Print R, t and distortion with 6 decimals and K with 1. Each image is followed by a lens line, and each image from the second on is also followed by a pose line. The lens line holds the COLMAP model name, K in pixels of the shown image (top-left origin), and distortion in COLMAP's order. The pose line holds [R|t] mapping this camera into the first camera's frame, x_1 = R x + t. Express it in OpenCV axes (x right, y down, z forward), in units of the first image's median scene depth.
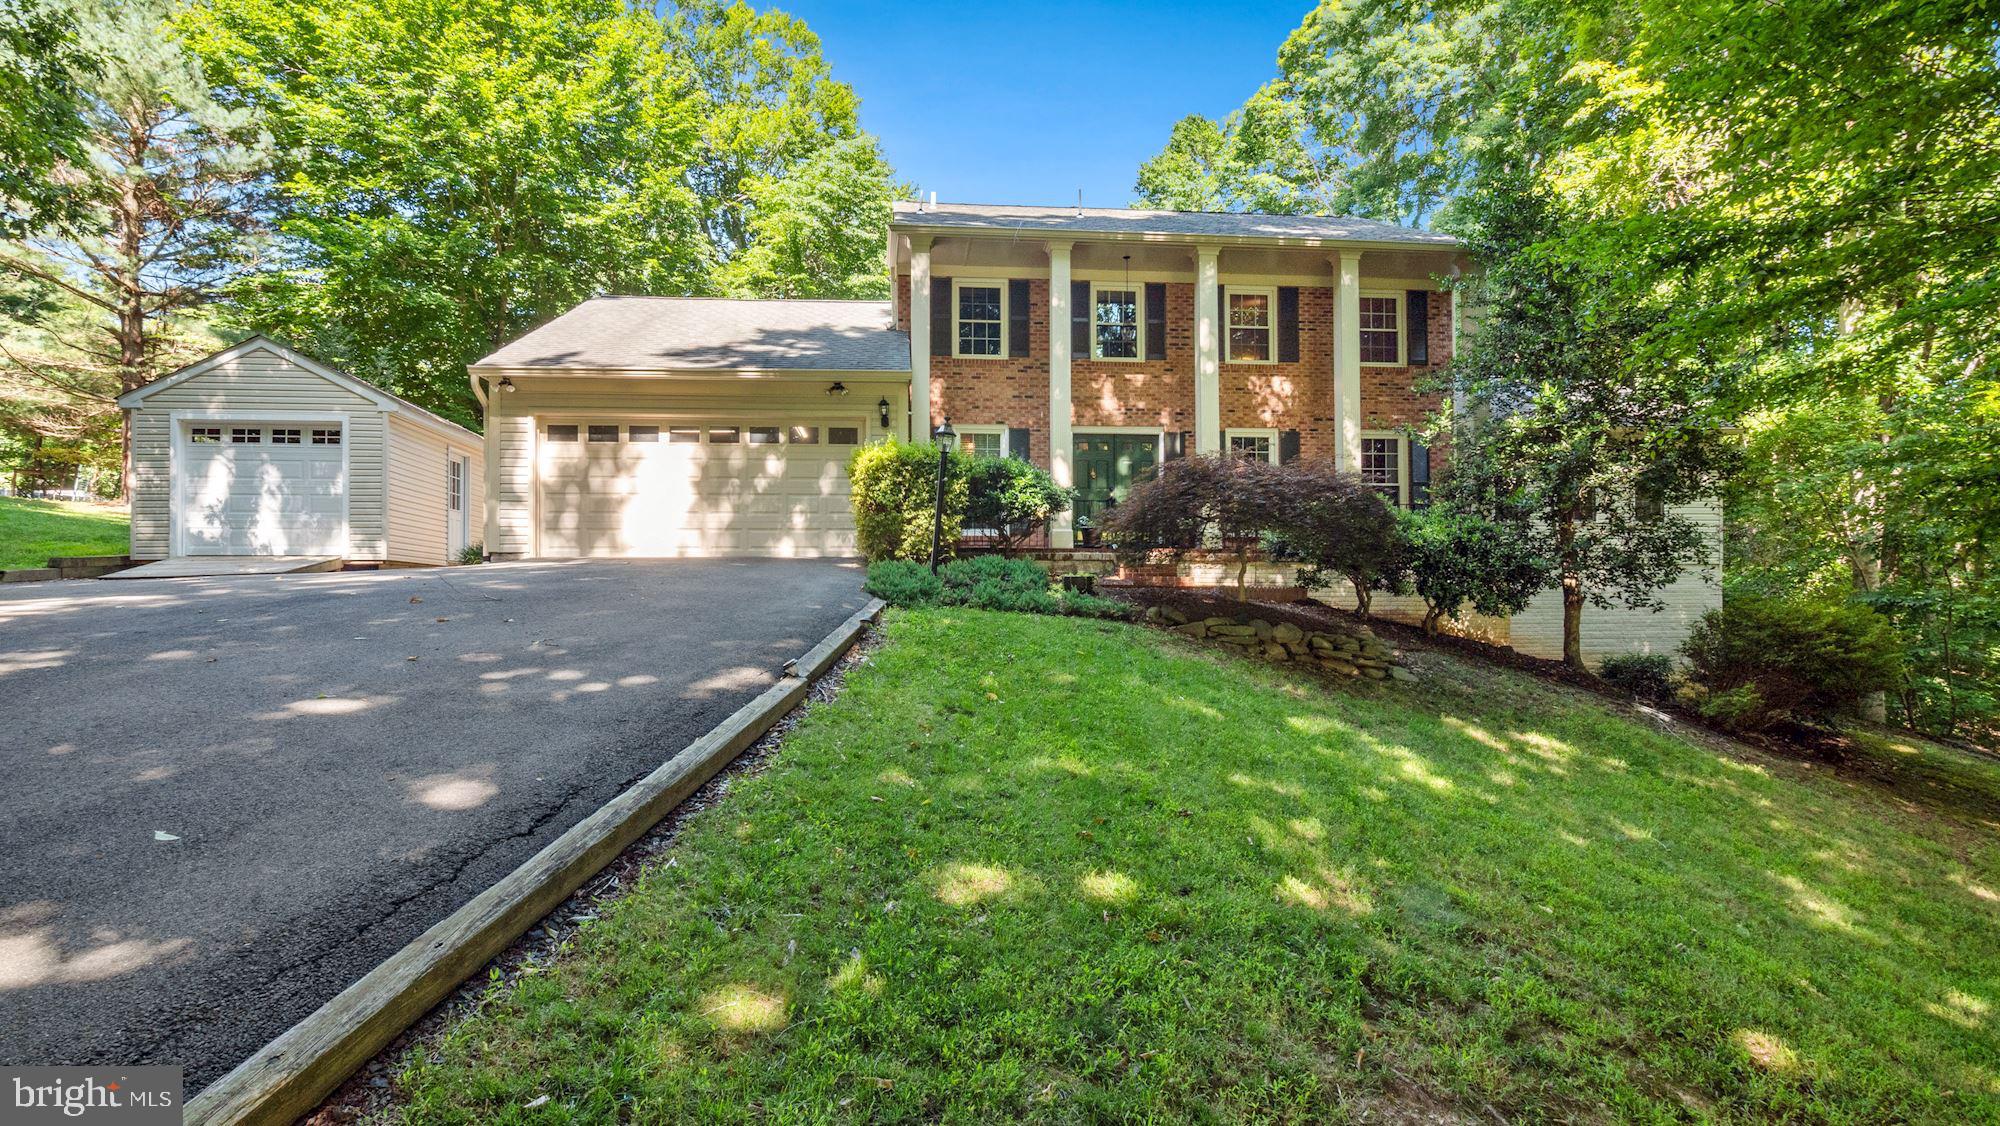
lens RADIAL K [[943.3, 0, 995.3], [0, 943.3, 523.2], [0, 0, 1]] dist [-0.011053, -0.000389]
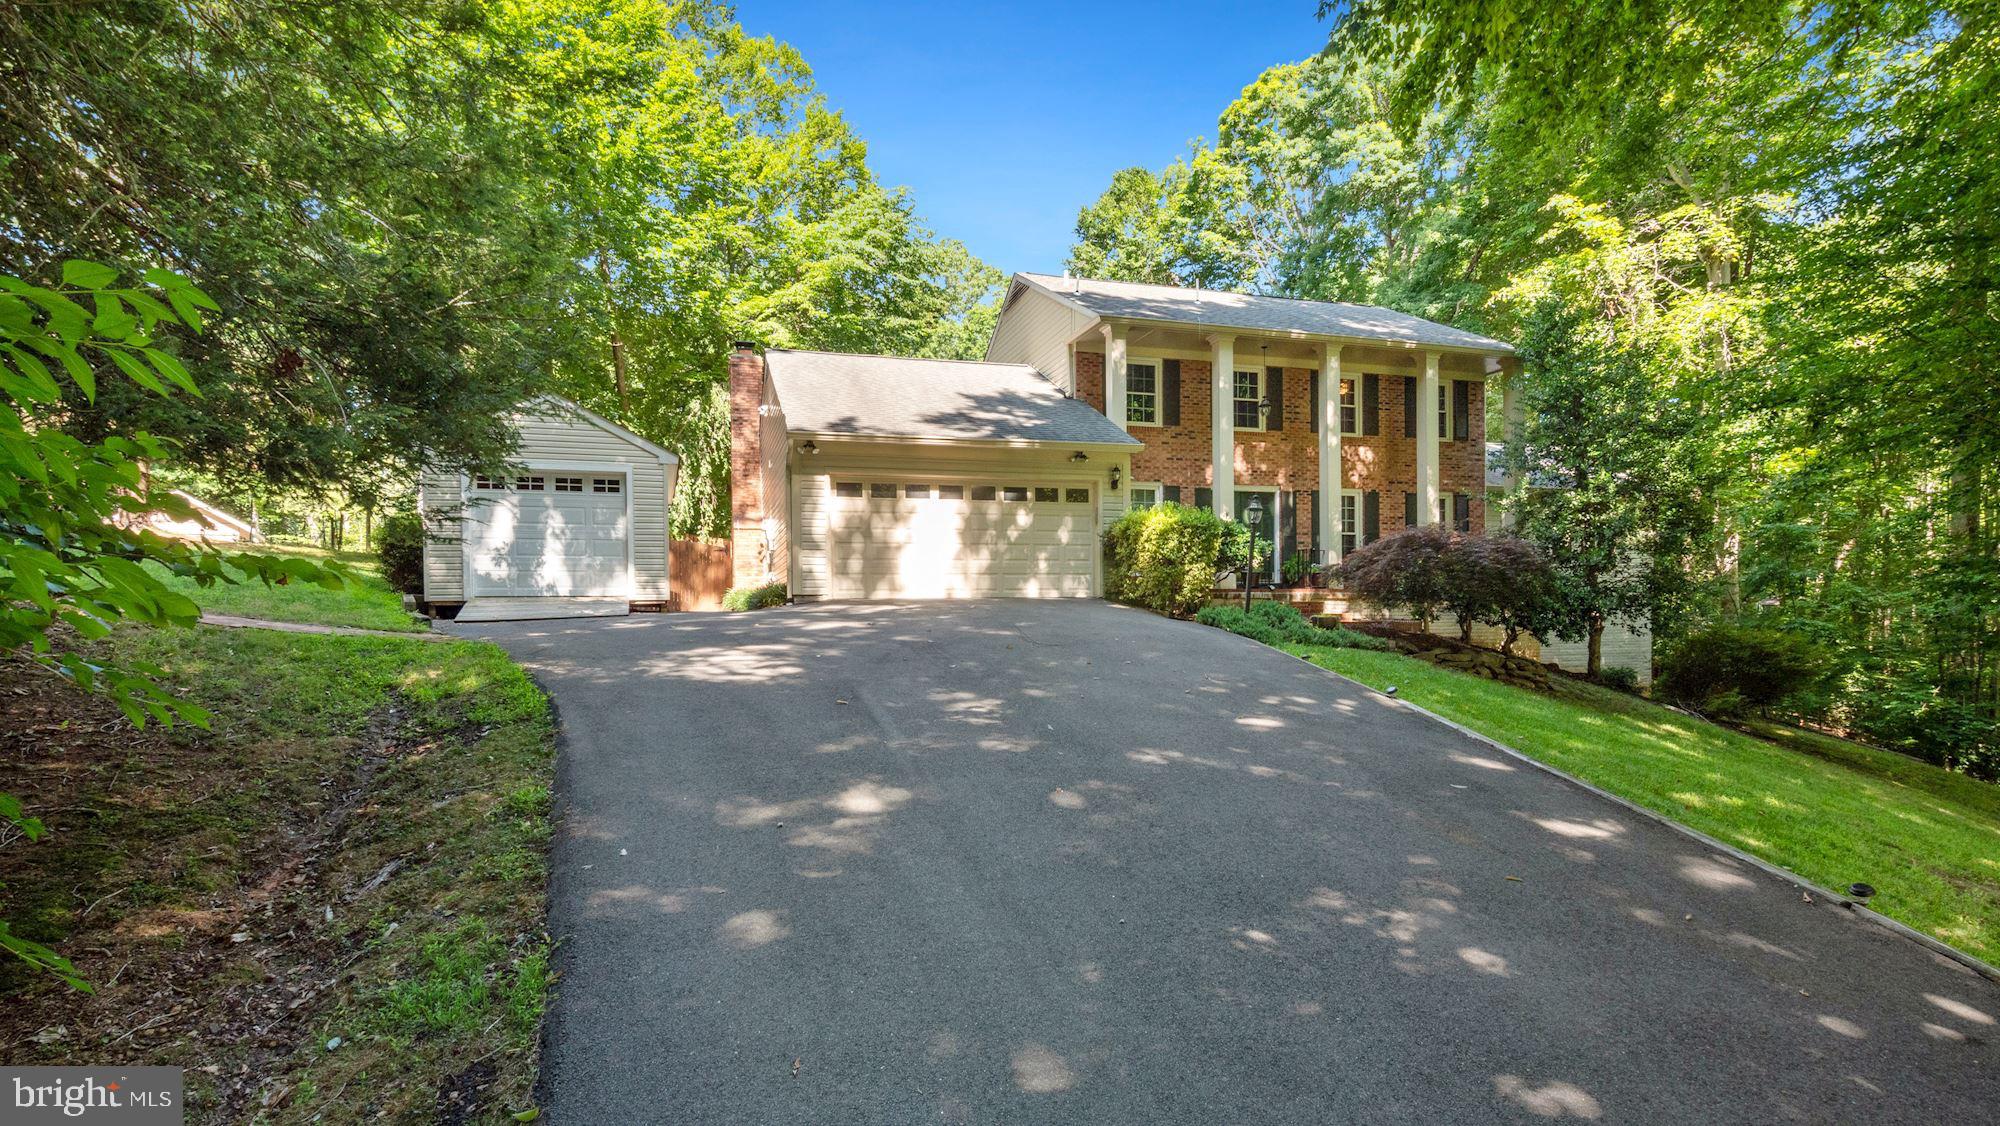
lens RADIAL K [[943.3, 0, 1003.9], [0, 943.3, 570.5], [0, 0, 1]] dist [-0.011053, -0.000389]
pose [[0.982423, 0.004294, 0.186619, -0.468008], [-0.011479, 0.999233, 0.037437, -0.039984], [-0.186315, -0.038921, 0.981719, -0.159962]]
